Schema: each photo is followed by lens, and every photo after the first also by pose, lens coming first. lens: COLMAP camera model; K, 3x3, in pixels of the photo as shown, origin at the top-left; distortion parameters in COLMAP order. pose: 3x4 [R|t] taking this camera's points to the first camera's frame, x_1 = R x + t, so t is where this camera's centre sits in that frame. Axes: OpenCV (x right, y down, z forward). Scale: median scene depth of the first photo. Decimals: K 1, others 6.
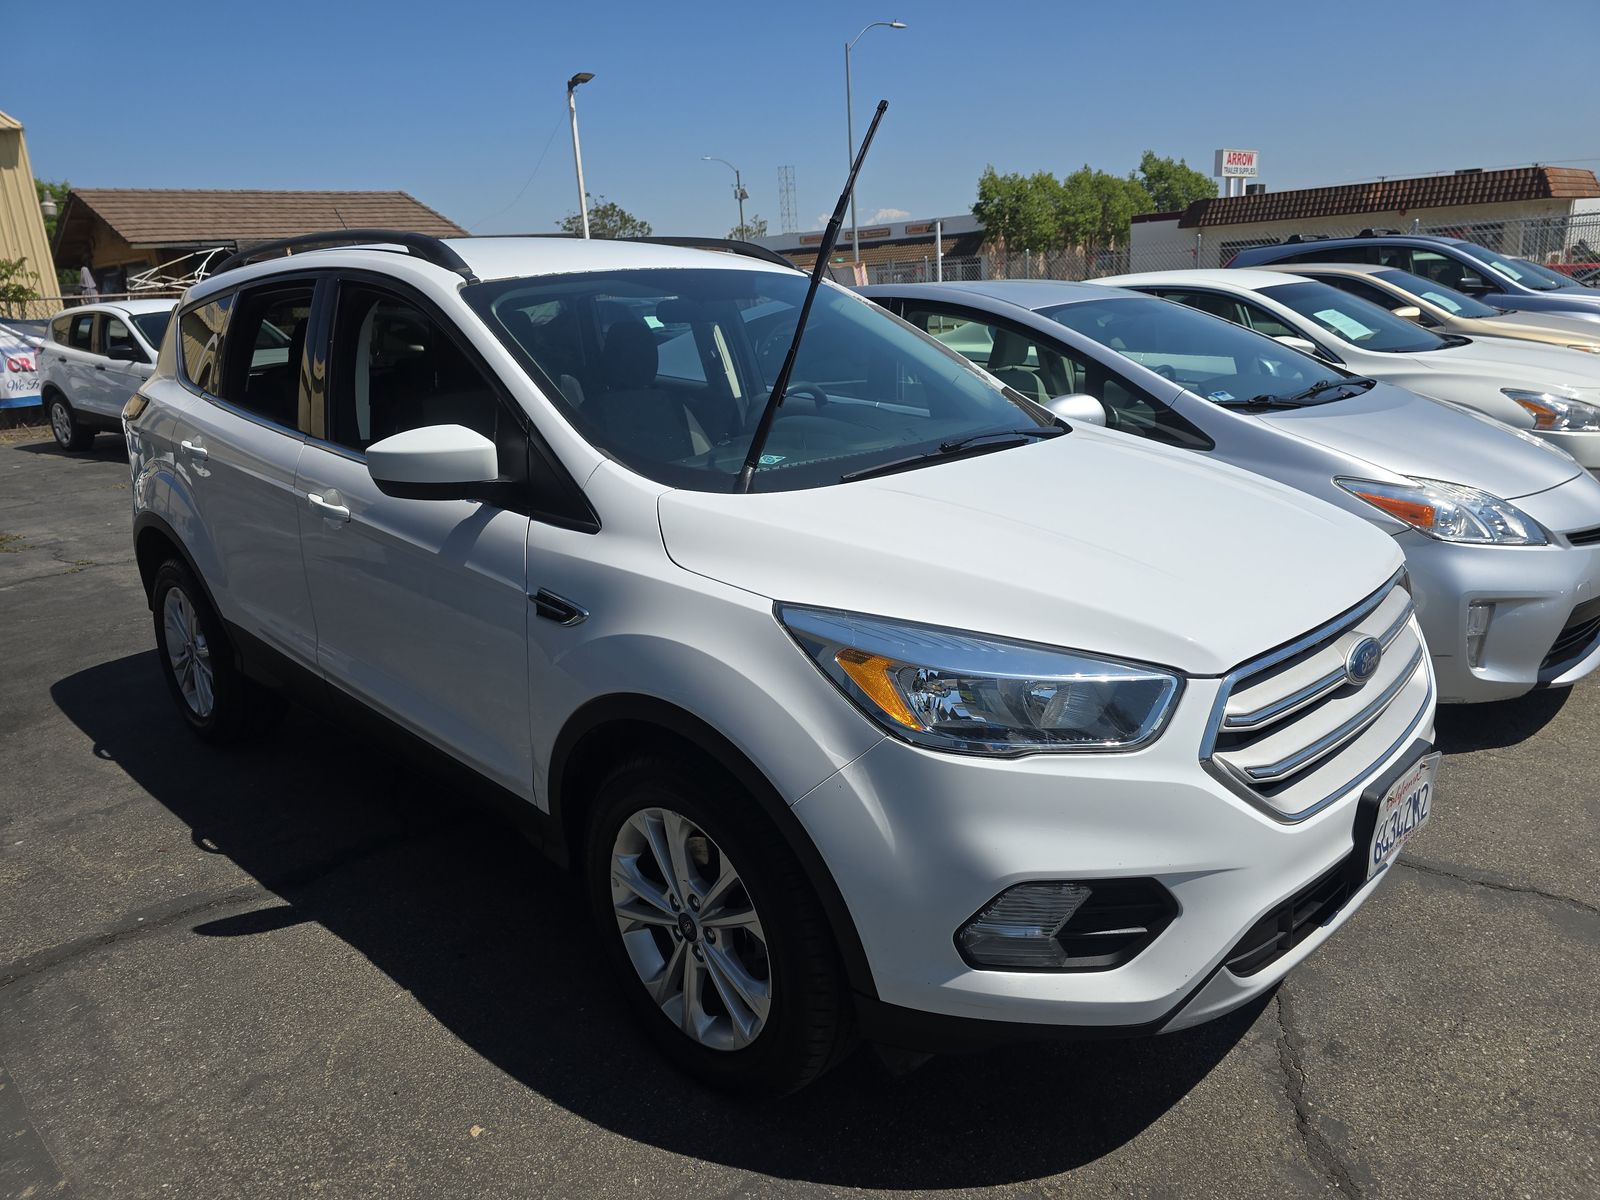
lens RADIAL K [[1117.9, 0, 814.2], [0, 1117.9, 606.2], [0, 0, 1]] dist [0.046018, -0.044271]
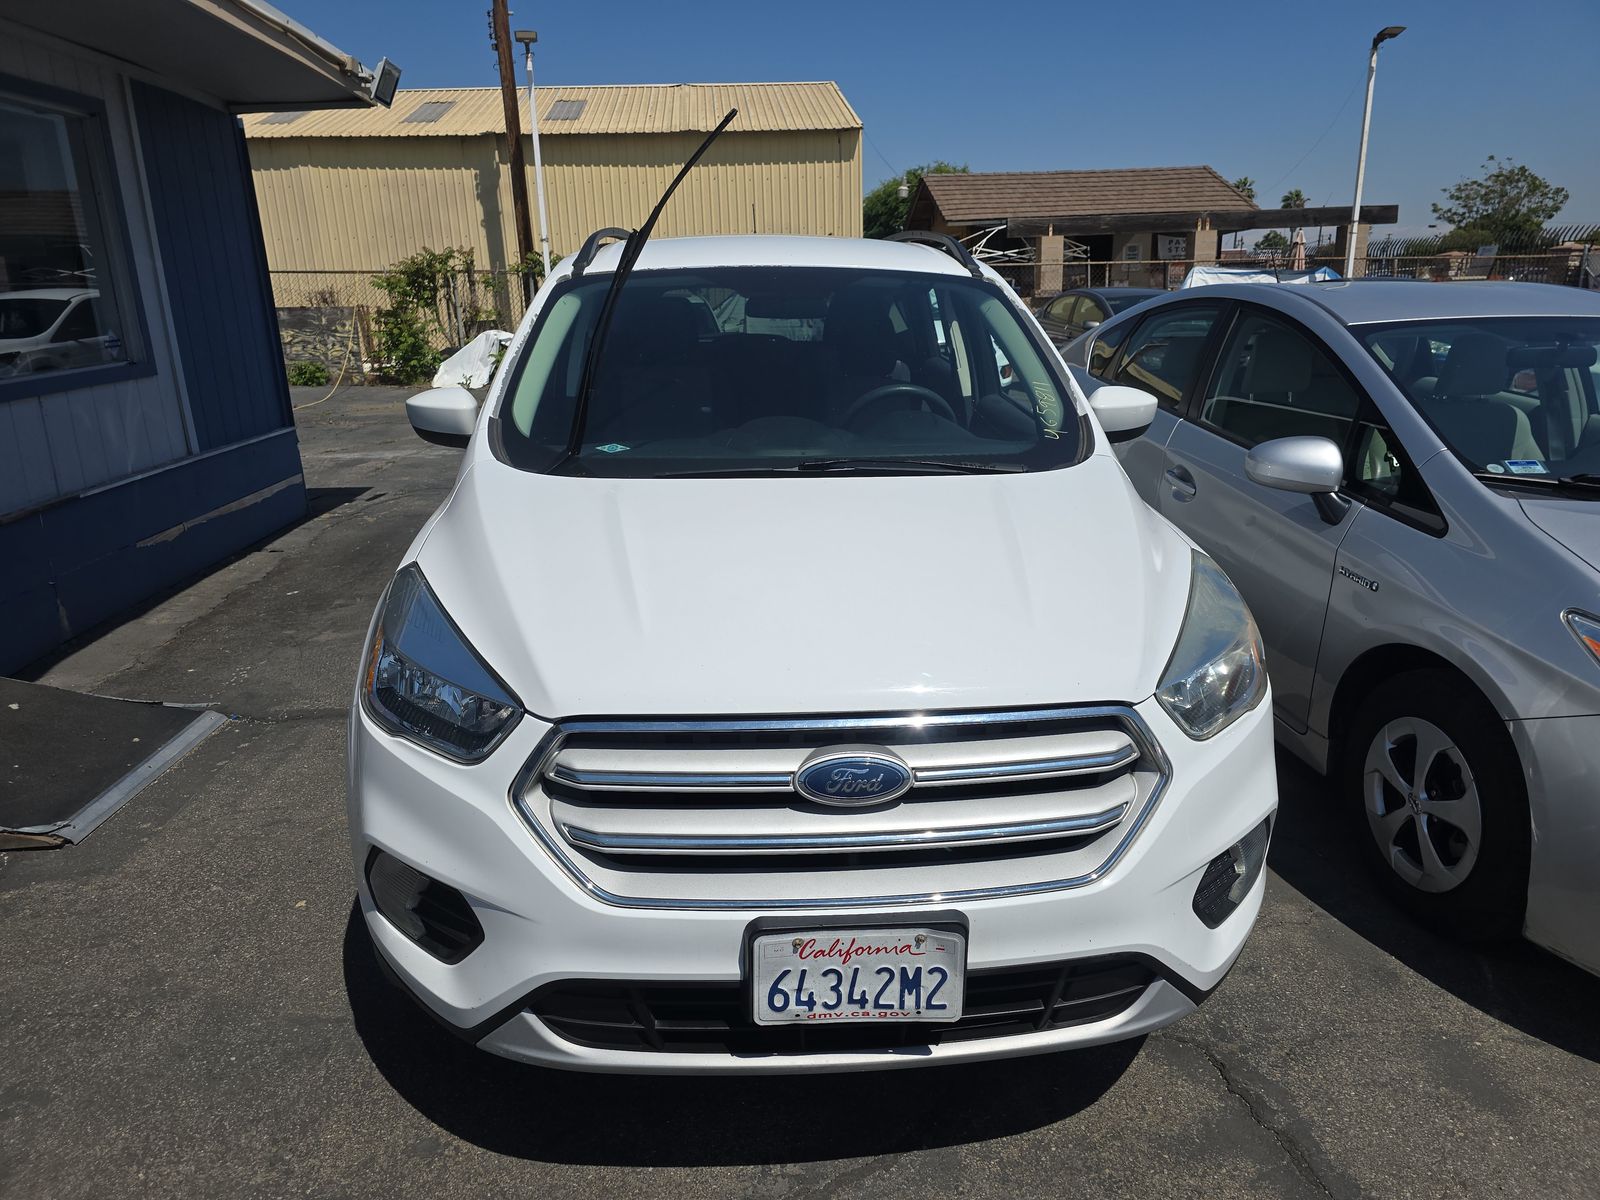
lens RADIAL K [[1117.9, 0, 814.2], [0, 1117.9, 606.2], [0, 0, 1]] dist [0.046018, -0.044271]
pose [[0.730403, 0.223303, -0.645482, 0.142130], [-0.207876, 0.972891, 0.101345, -0.022420], [0.650615, 0.060158, 0.757022, 0.052728]]
